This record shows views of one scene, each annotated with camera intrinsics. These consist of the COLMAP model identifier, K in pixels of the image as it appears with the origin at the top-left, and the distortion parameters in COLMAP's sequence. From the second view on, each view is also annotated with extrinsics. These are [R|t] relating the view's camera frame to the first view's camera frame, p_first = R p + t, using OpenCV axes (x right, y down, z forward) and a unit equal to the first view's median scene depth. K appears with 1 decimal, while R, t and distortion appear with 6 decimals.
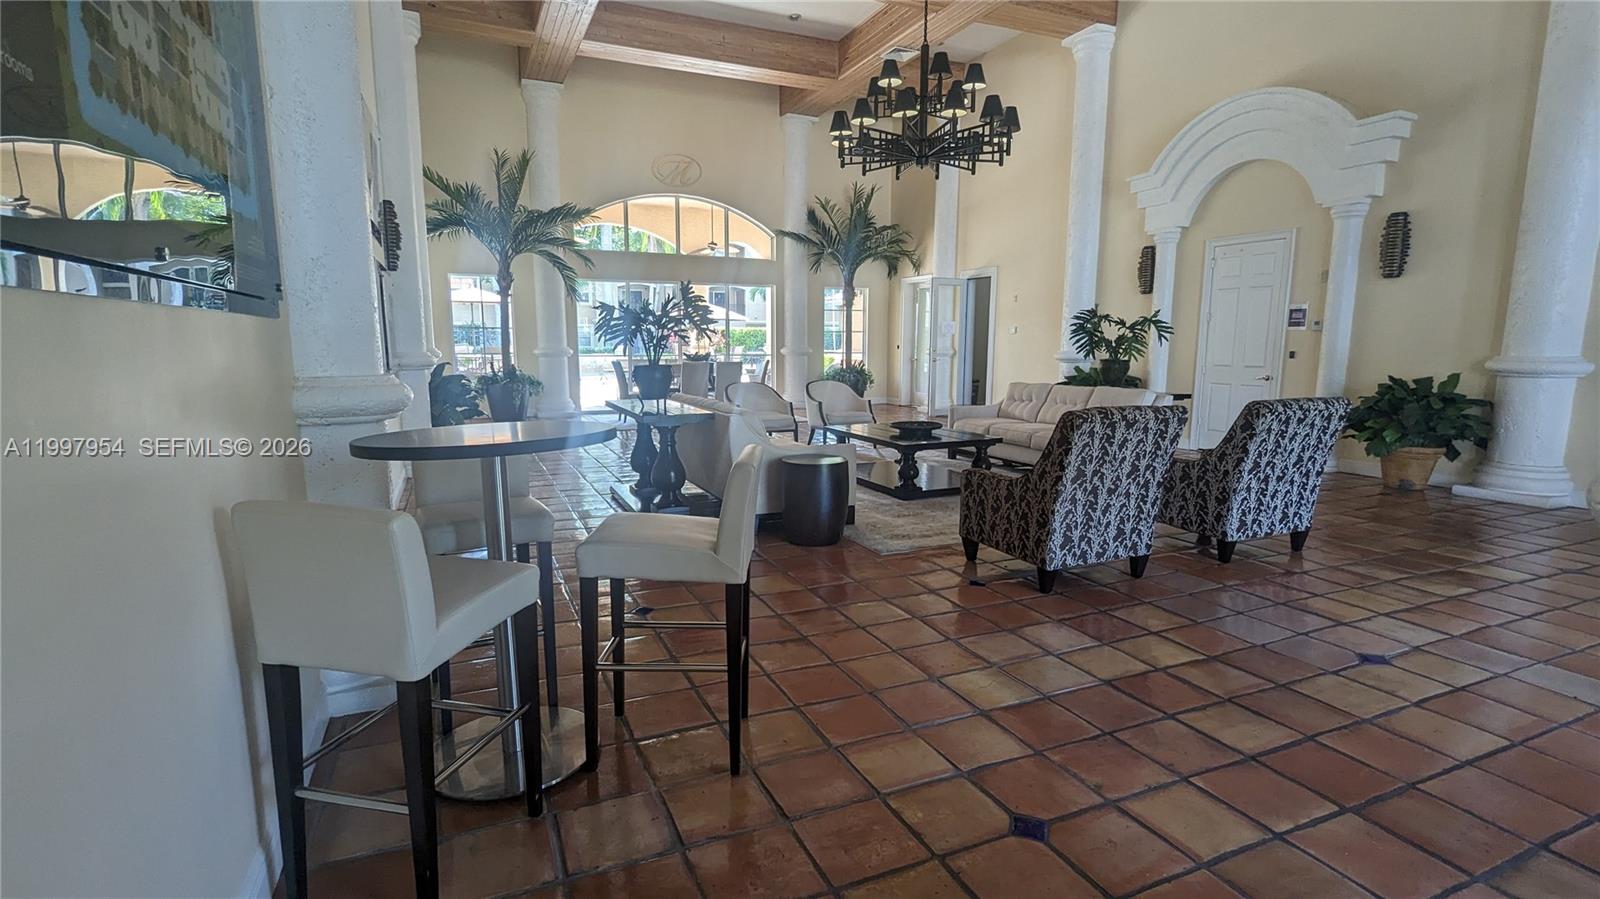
lens RADIAL K [[752.3, 0, 800.0], [0, 752.3, 449.5], [0, 0, 1]] dist [0.001911, -0.000288]
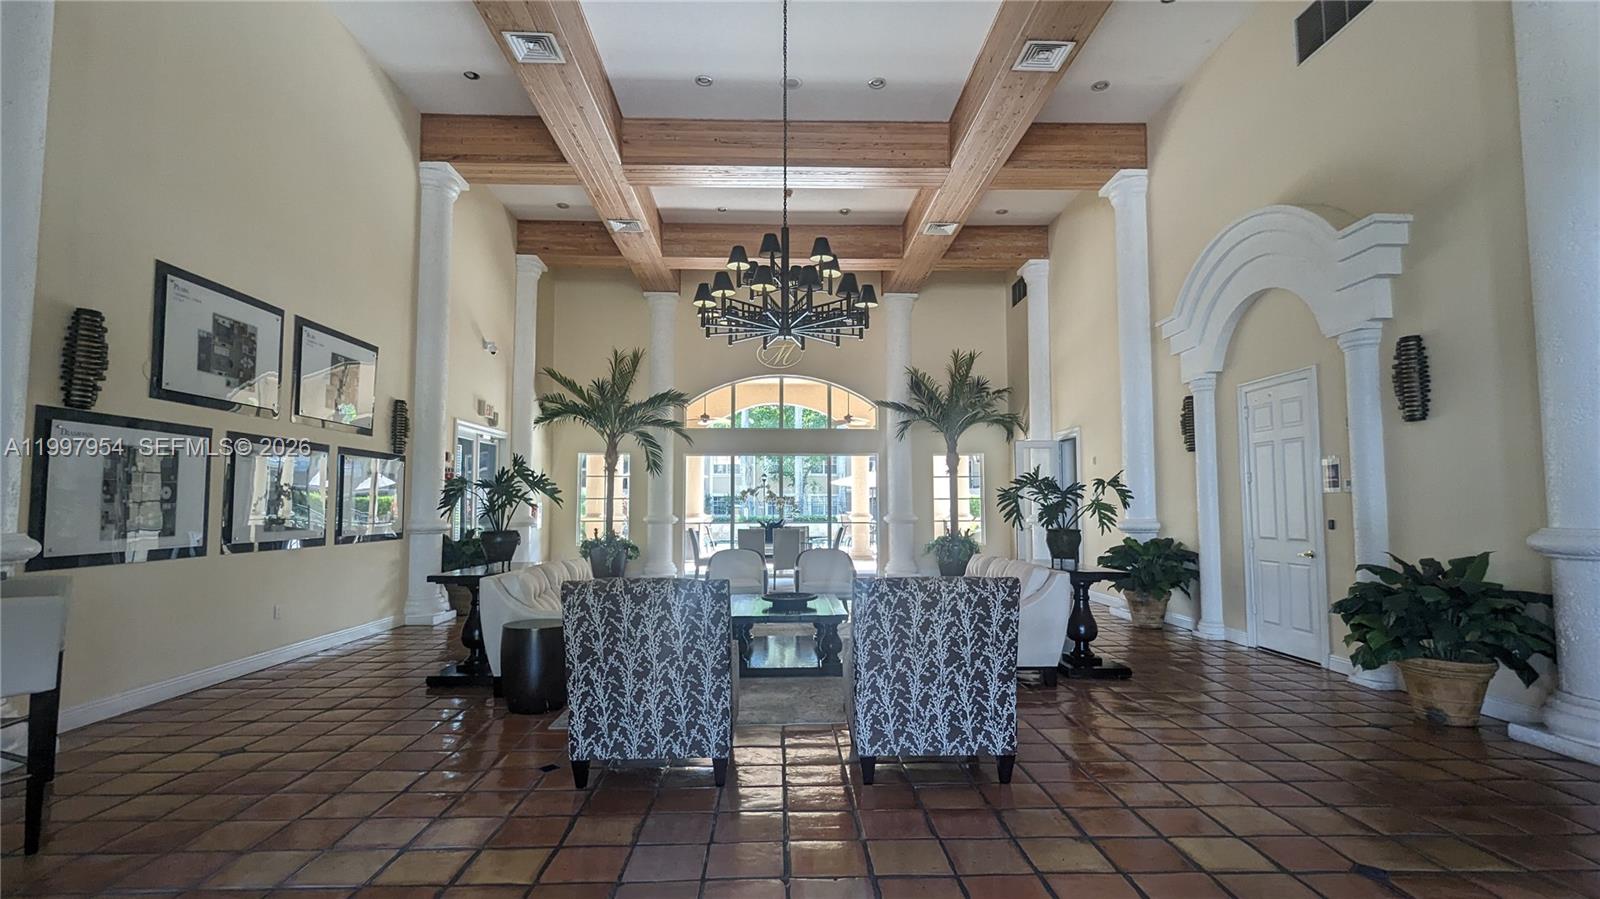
lens RADIAL K [[752.3, 0, 800.0], [0, 752.3, 449.5], [0, 0, 1]] dist [0.001911, -0.000288]
pose [[0.923603, -0.033942, -0.381846, 0.458044], [-0.051087, 0.976291, -0.210349, -0.013342], [0.379932, 0.213786, 0.899971, 0.102598]]
